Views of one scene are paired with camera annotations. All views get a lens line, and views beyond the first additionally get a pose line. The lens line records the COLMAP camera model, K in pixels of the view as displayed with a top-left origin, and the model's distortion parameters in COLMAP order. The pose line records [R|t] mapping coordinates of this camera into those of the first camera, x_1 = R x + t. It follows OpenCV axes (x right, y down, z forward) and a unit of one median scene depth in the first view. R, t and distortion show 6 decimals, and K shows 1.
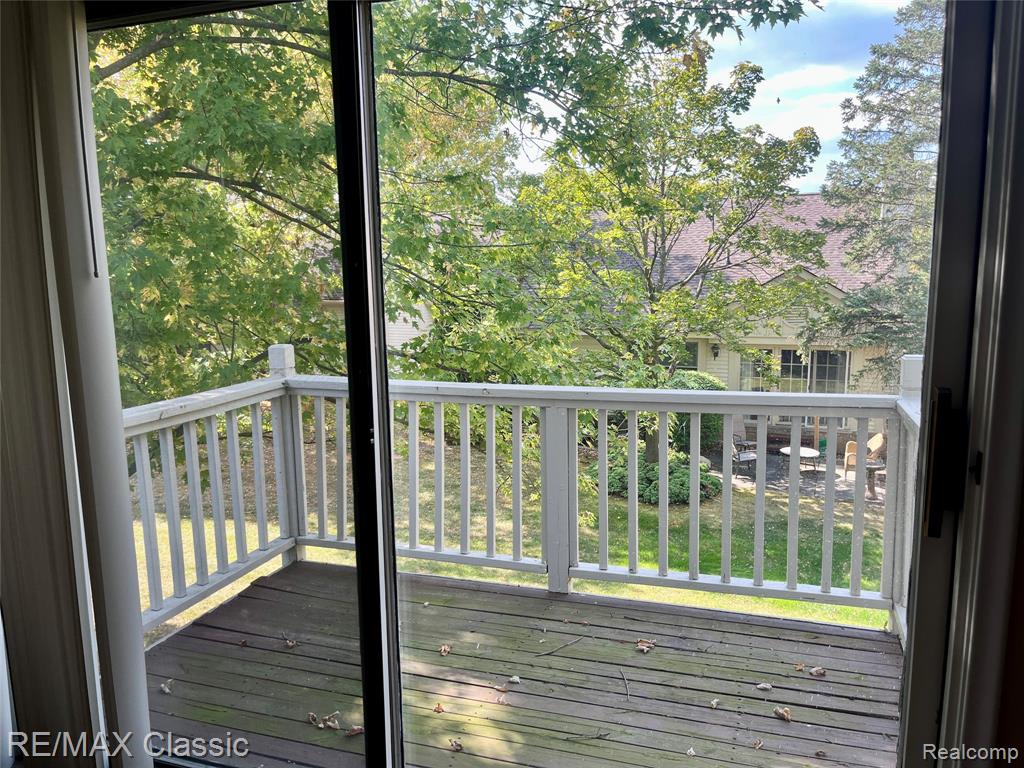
lens RADIAL K [[788.1, 0, 516.1], [0, 788.1, 380.5], [0, 0, 1]] dist [0.017016, 0.000287]
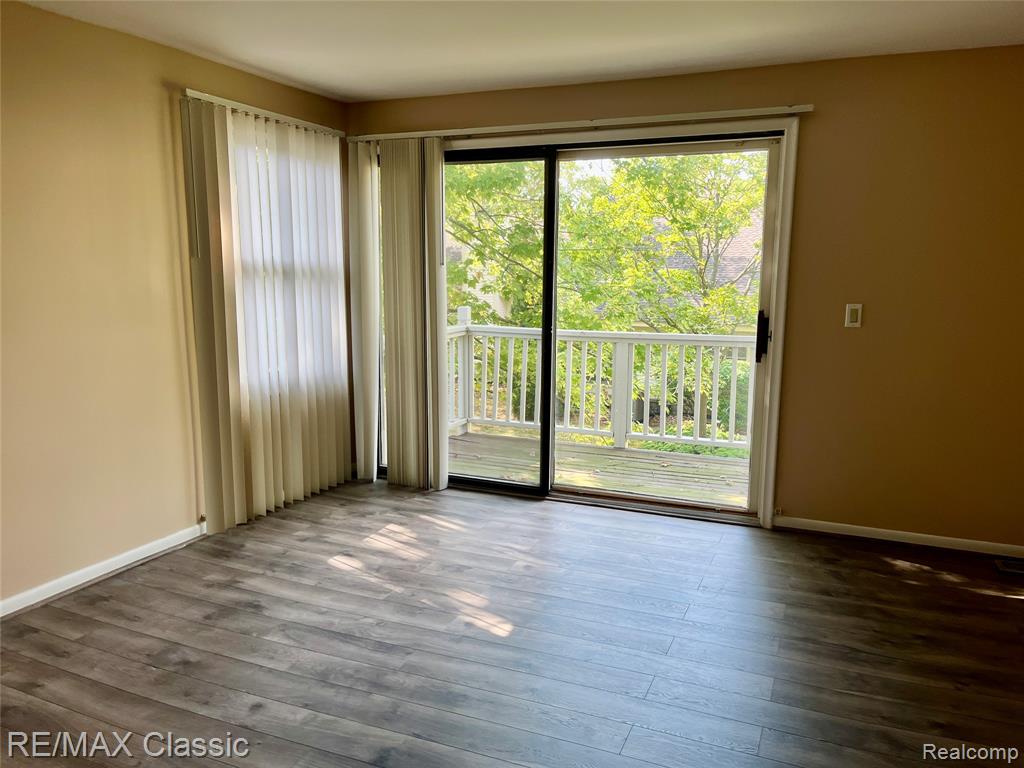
lens RADIAL K [[788.1, 0, 509.9], [0, 788.1, 390.1], [0, 0, 1]] dist [0.017016, 0.000287]
pose [[0.995977, 0.034888, -0.082542, -0.013354], [-0.033564, 0.999286, 0.017374, 0.030147], [0.083089, -0.014533, 0.996436, -0.207298]]
